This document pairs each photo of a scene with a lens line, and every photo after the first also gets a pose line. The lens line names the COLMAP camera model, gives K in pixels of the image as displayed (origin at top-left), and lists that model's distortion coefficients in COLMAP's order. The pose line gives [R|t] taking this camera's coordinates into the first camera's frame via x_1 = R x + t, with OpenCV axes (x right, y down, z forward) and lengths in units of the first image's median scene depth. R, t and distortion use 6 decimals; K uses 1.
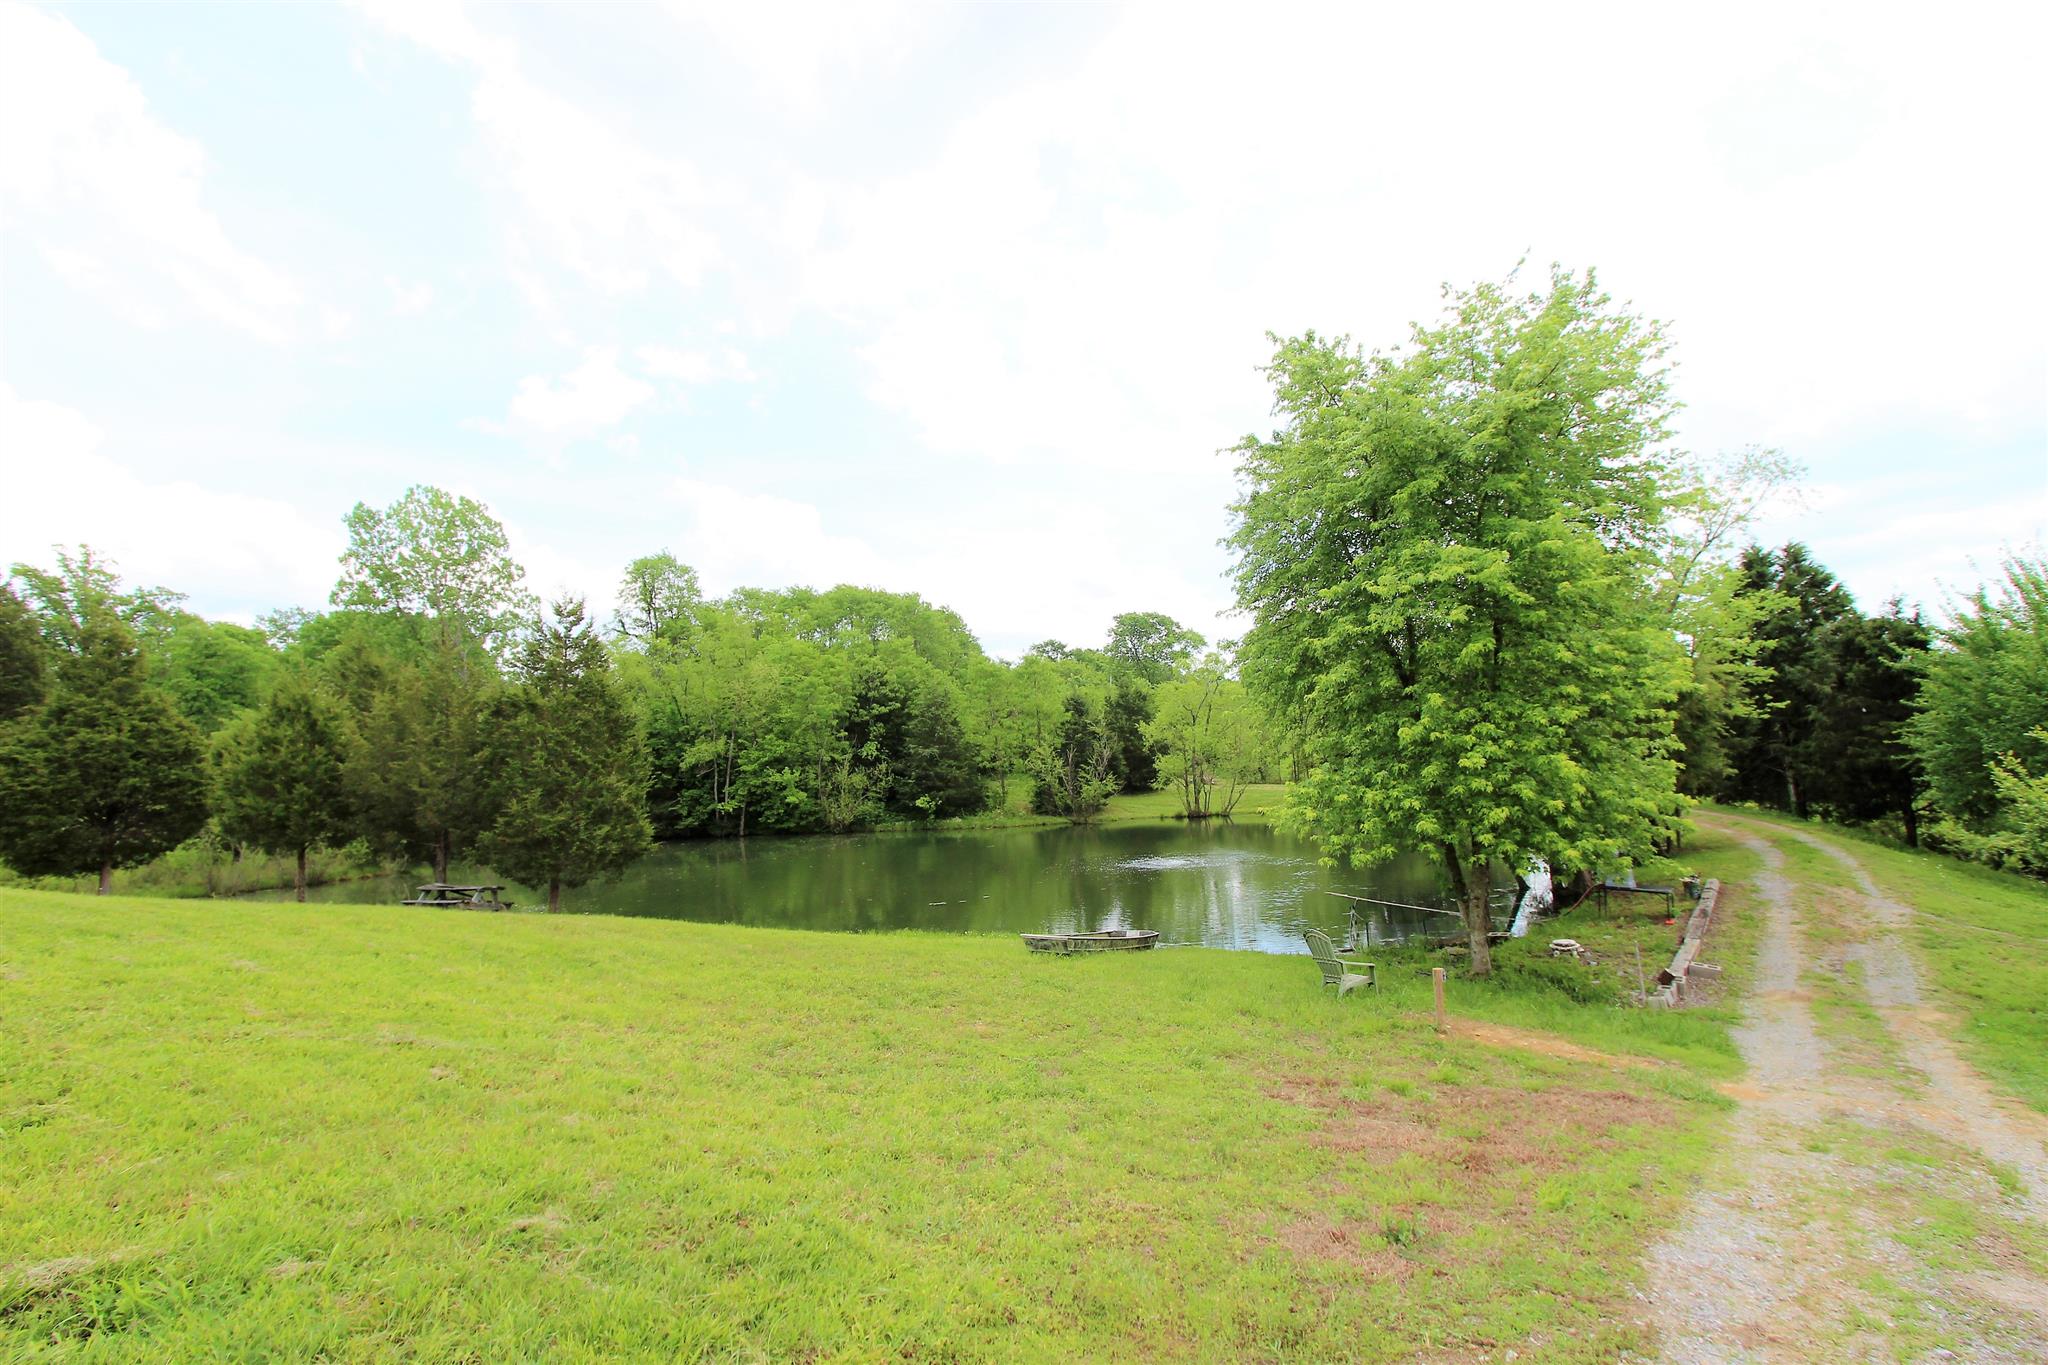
lens RADIAL K [[950.5, 0, 1031.6], [0, 950.5, 673.1], [0, 0, 1]] dist [-0.014243, 0.001009]
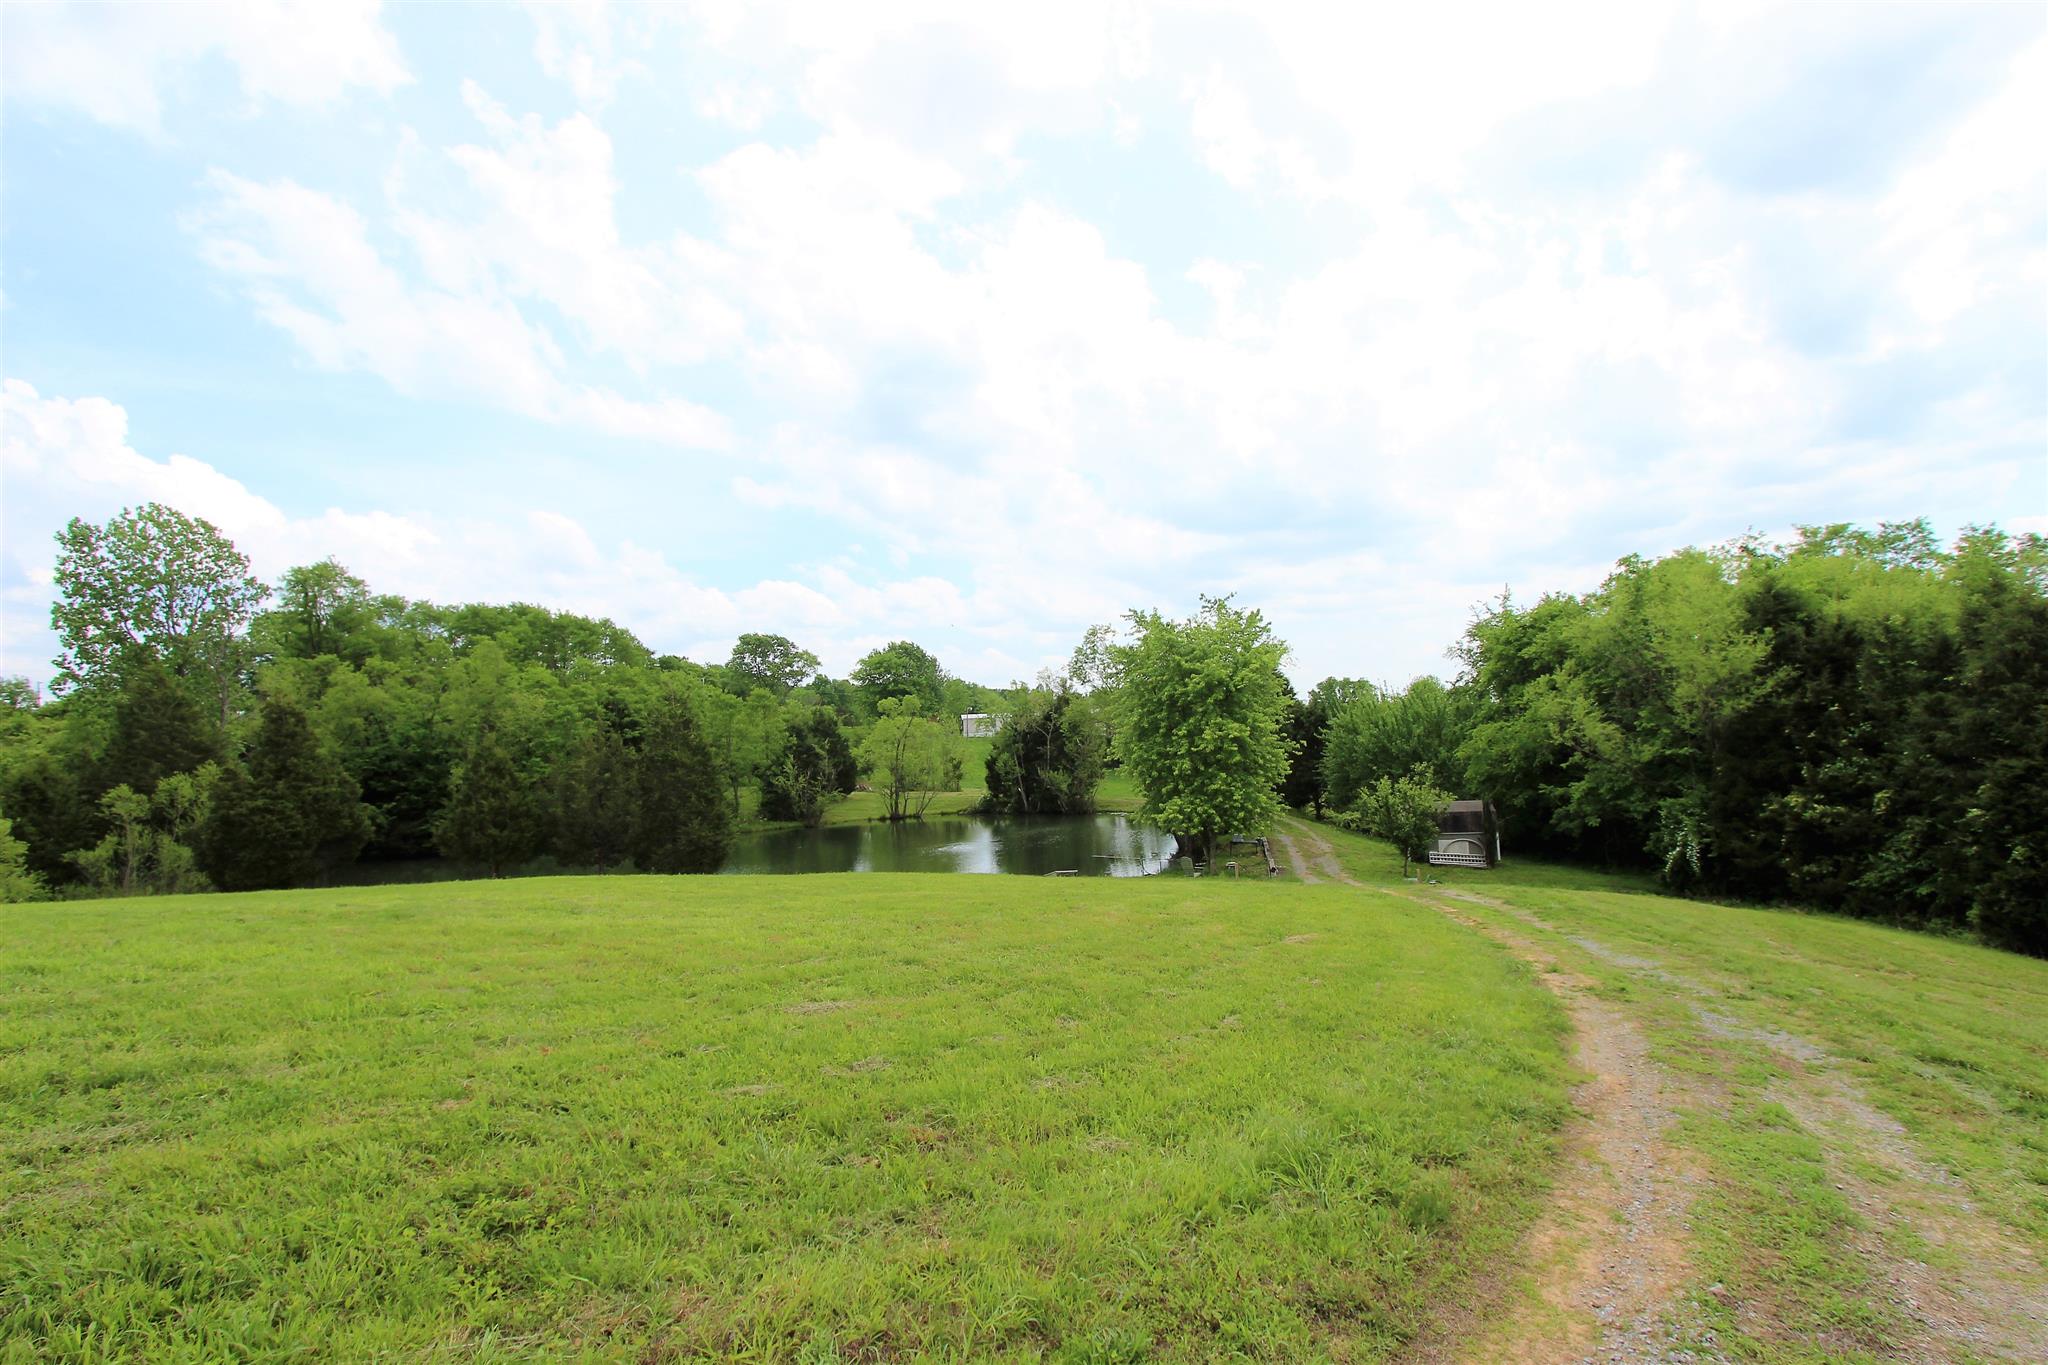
lens RADIAL K [[950.5, 0, 1027.7], [0, 950.5, 693.1], [0, 0, 1]] dist [-0.014243, 0.001009]
pose [[0.881046, 0.025481, 0.472344, -0.288869], [-0.036634, 0.999225, 0.014427, -0.047648], [-0.471611, -0.030015, 0.881296, -0.246940]]
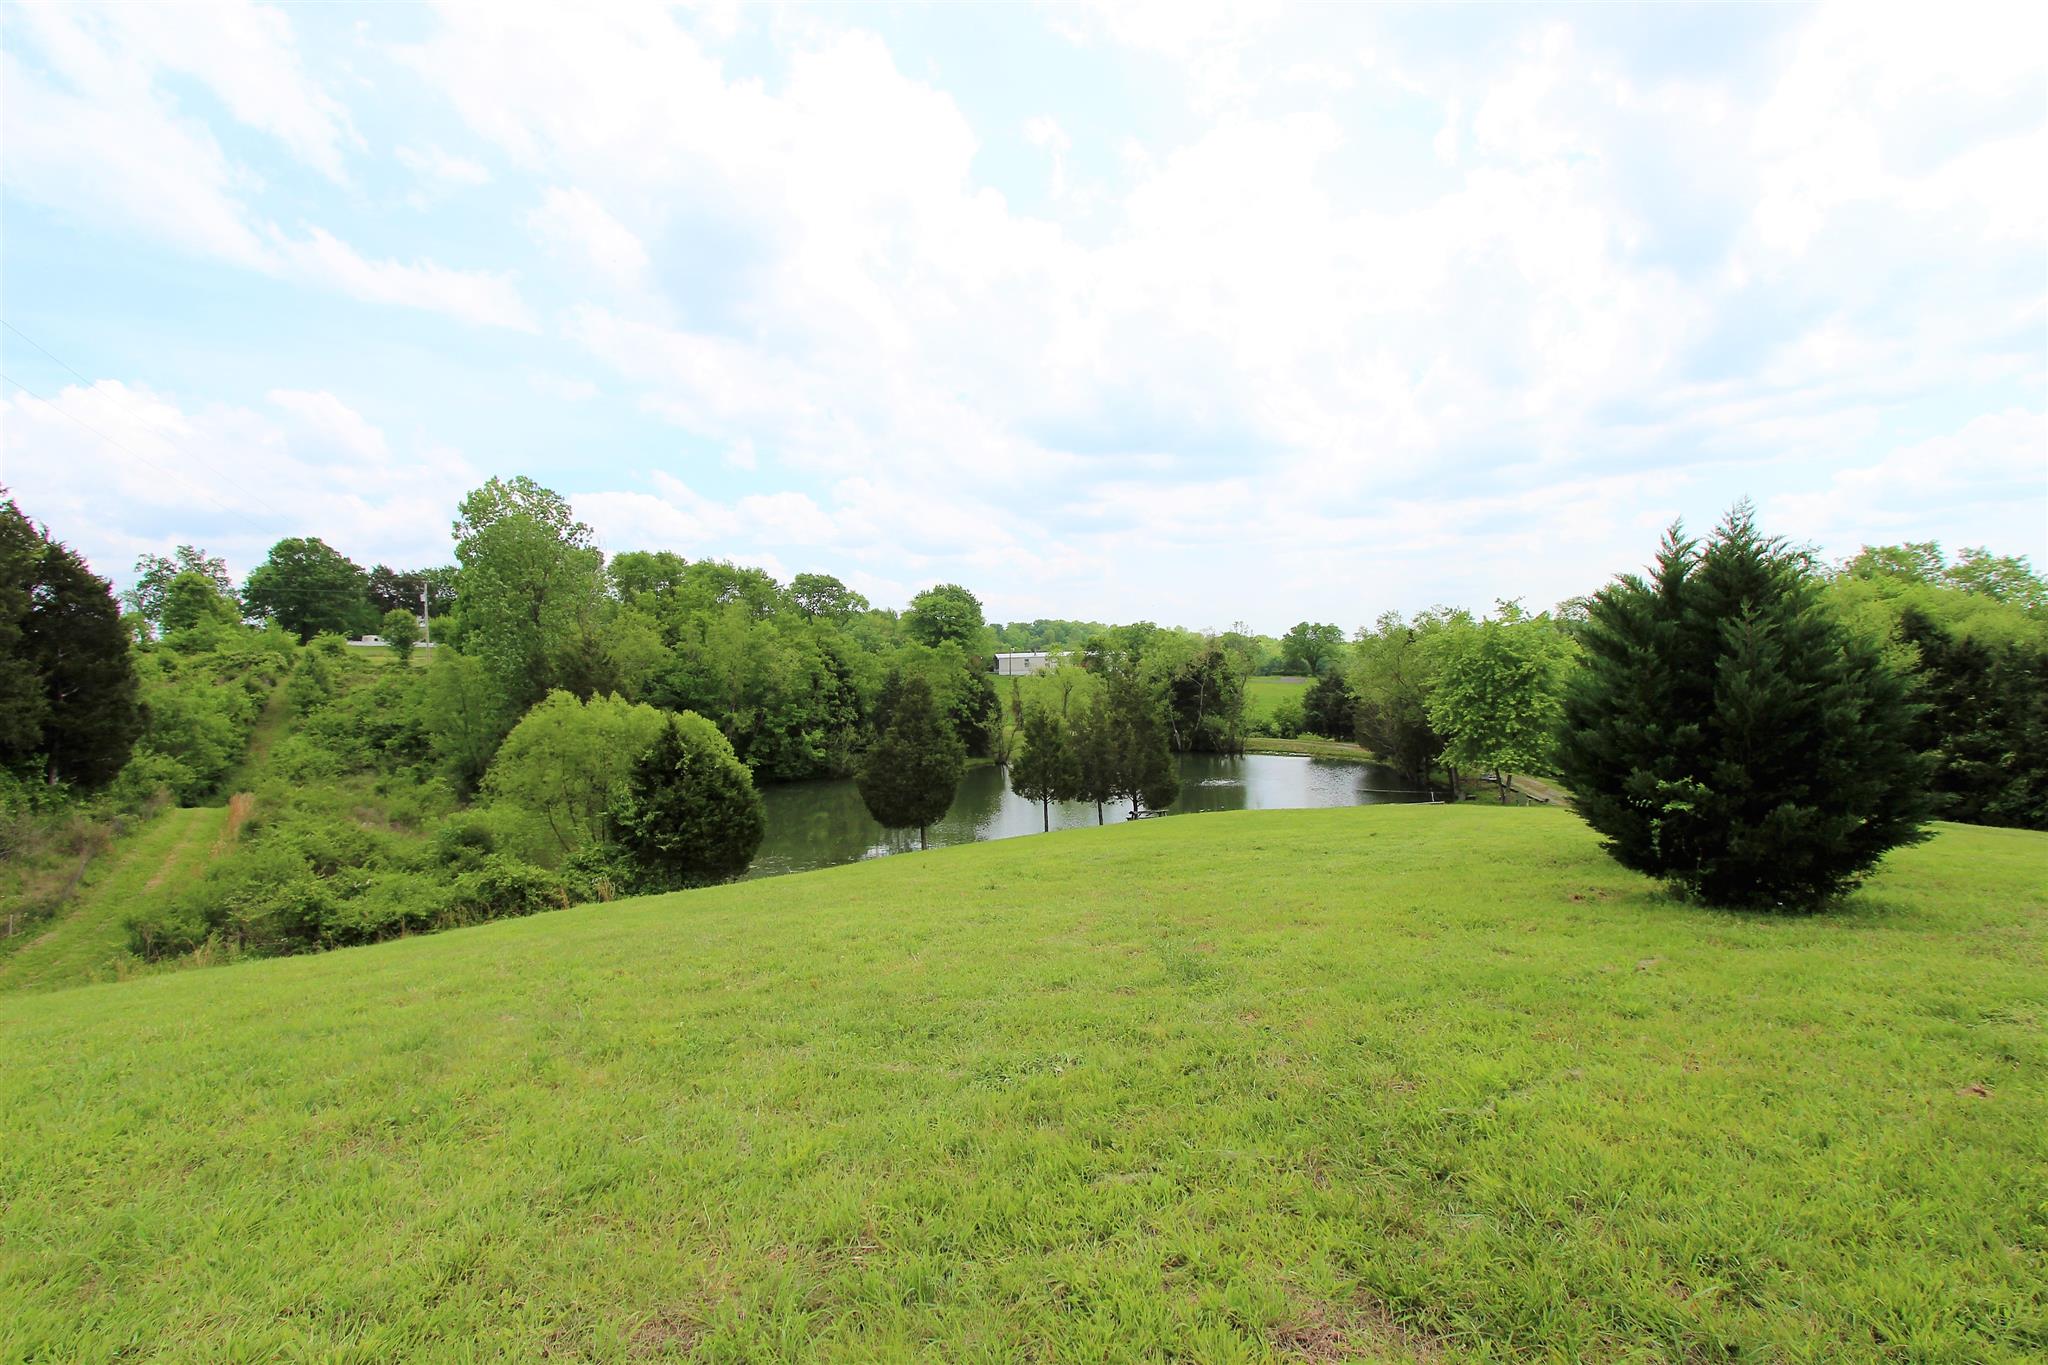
lens RADIAL K [[948.7, 0, 1023.1], [0, 948.7, 677.9], [0, 0, 1]] dist [-0.002190, 0.000185]
pose [[0.821754, 0.008788, 0.569774, -0.736853], [-0.058672, 0.995872, 0.069259, -0.071347], [-0.566813, -0.090344, 0.818878, -0.206806]]
